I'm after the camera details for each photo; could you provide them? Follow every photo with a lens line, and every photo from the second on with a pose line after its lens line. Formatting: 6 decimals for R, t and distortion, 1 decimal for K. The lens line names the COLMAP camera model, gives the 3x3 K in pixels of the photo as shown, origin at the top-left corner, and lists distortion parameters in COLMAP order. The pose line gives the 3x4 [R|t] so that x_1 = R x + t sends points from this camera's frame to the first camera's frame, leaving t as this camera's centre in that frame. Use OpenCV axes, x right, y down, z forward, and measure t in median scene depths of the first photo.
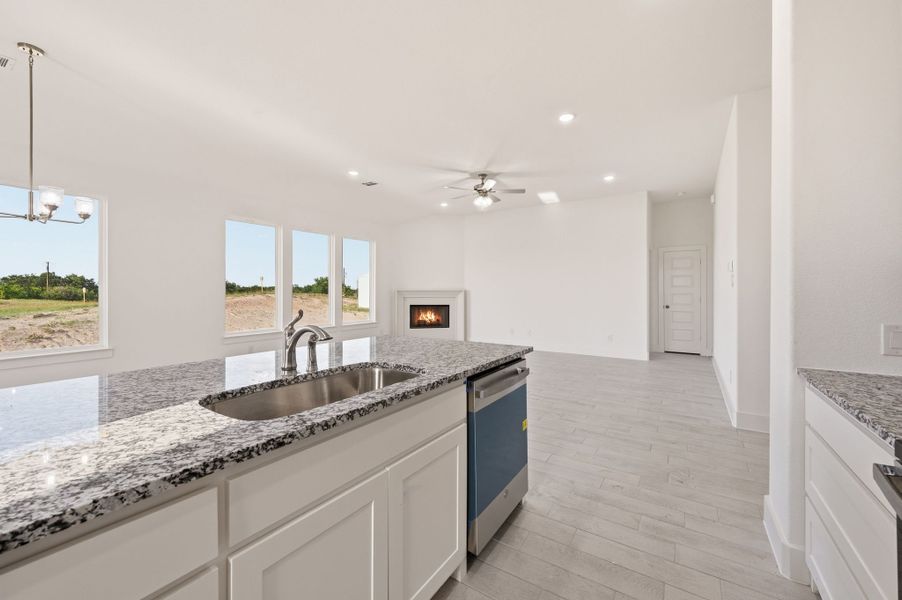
lens RADIAL K [[359.4, 0, 449.7], [0, 359.4, 296.5], [0, 0, 1]] dist [0.006536, 0.000960]
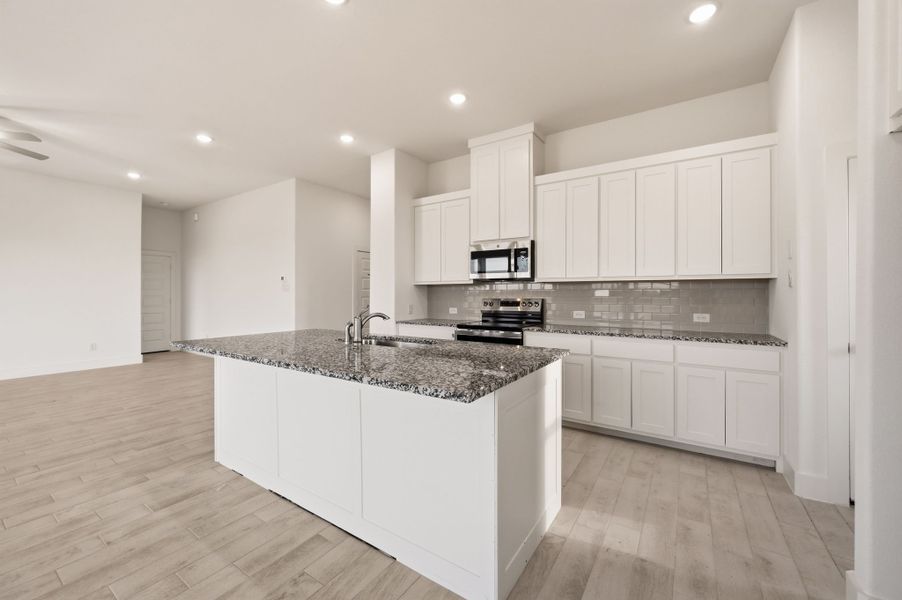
lens RADIAL K [[360.2, 0, 457.8], [0, 360.2, 293.6], [0, 0, 1]] dist [-0.001483, -0.000300]
pose [[0.003463, 0.003210, 0.999989, -0.518539], [0.009263, 0.999952, -0.003242, -0.002261], [-0.999951, 0.009274, 0.003433, 0.136921]]
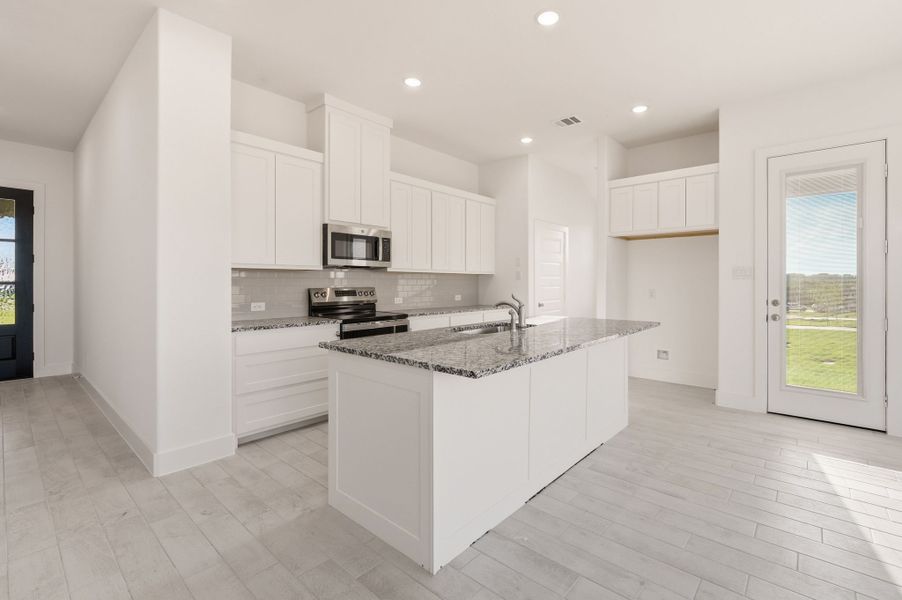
lens RADIAL K [[401.6, 0, 484.8], [0, 401.6, 283.1], [0, 0, 1]] dist [-0.001613, -0.000017]
pose [[-0.994353, 0.002580, 0.106093, -0.116667], [0.003670, 0.999942, 0.010079, -0.009035], [-0.106061, 0.010412, -0.994305, 0.753686]]
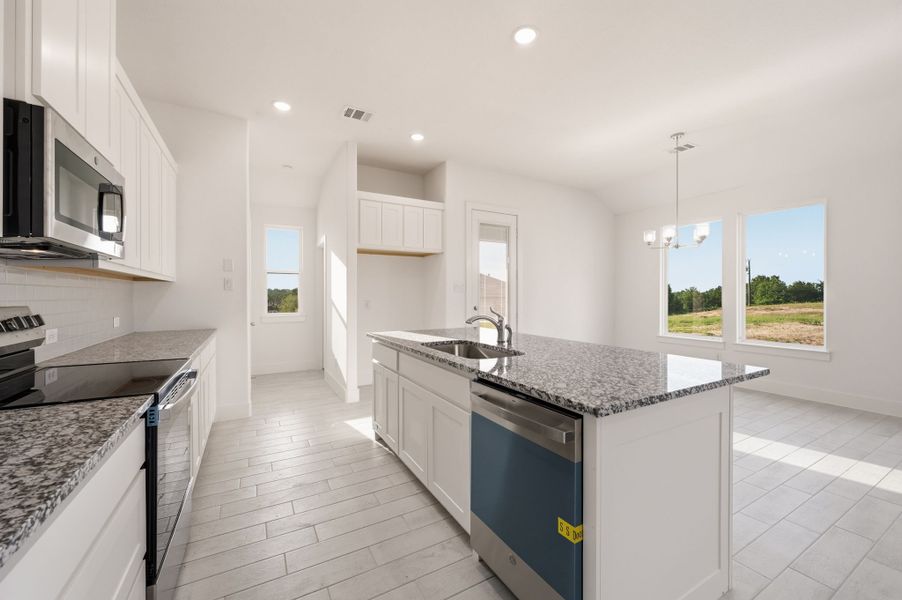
lens RADIAL K [[359.4, 0, 459.0], [0, 359.4, 294.8], [0, 0, 1]] dist [0.006536, 0.000960]
pose [[-0.455963, 0.003023, -0.889994, 0.284891], [-0.007823, 0.999942, 0.007405, -0.007057], [0.889964, 0.010339, -0.455913, 0.401303]]
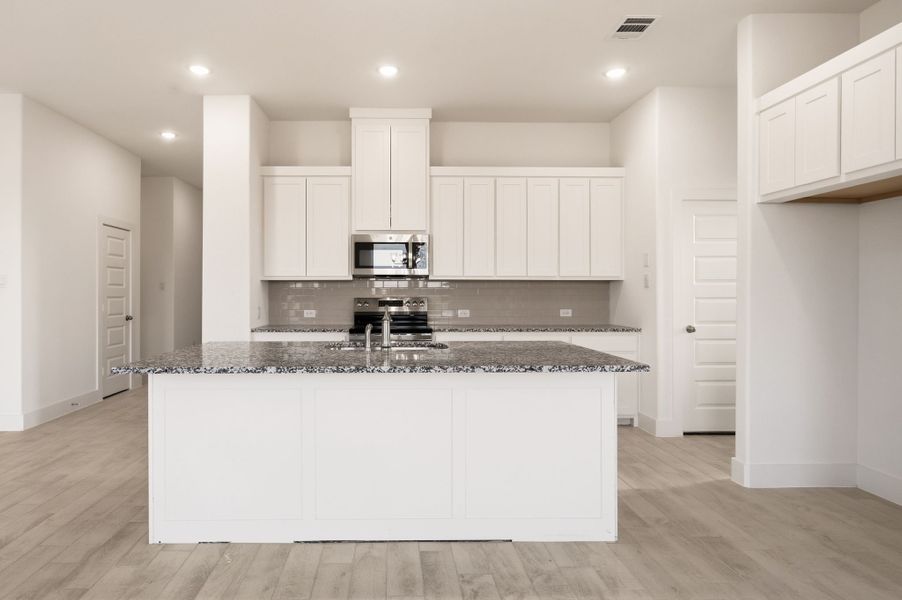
lens RADIAL K [[458.6, 0, 442.2], [0, 458.6, 294.3], [0, 0, 1]] dist [-0.010720, 0.001208]
pose [[-0.560886, -0.000949, 0.827892, -0.517955], [0.007782, 0.999949, 0.006419, -0.004119], [-0.827856, 0.010043, -0.560850, 0.426602]]
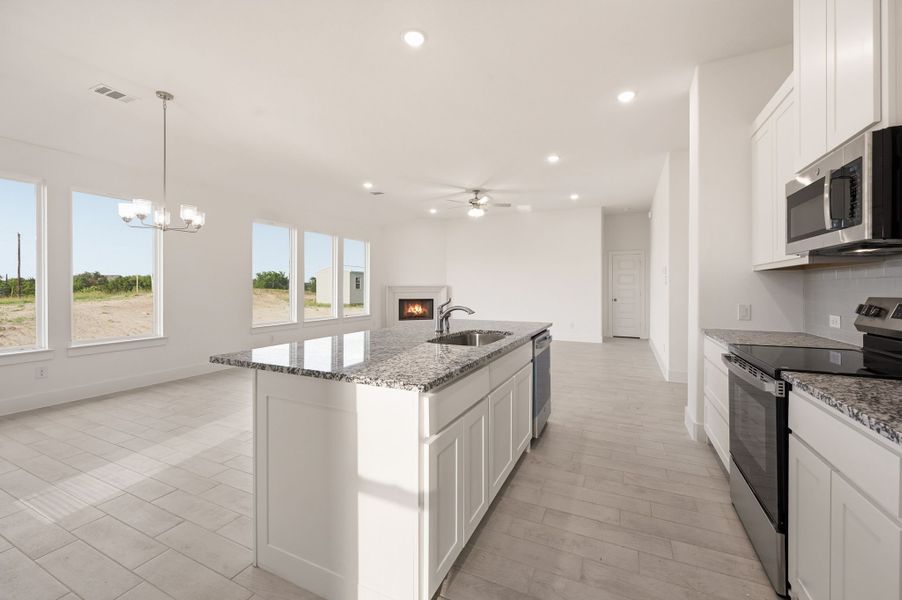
lens RADIAL K [[359.4, 0, 452.2], [0, 359.4, 291.4], [0, 0, 1]] dist [0.006536, 0.000960]
pose [[0.990123, -0.000014, 0.140200, -0.156151], [0.000165, 0.999999, -0.001059, 0.001691], [-0.140200, 0.001072, 0.990123, -0.181197]]
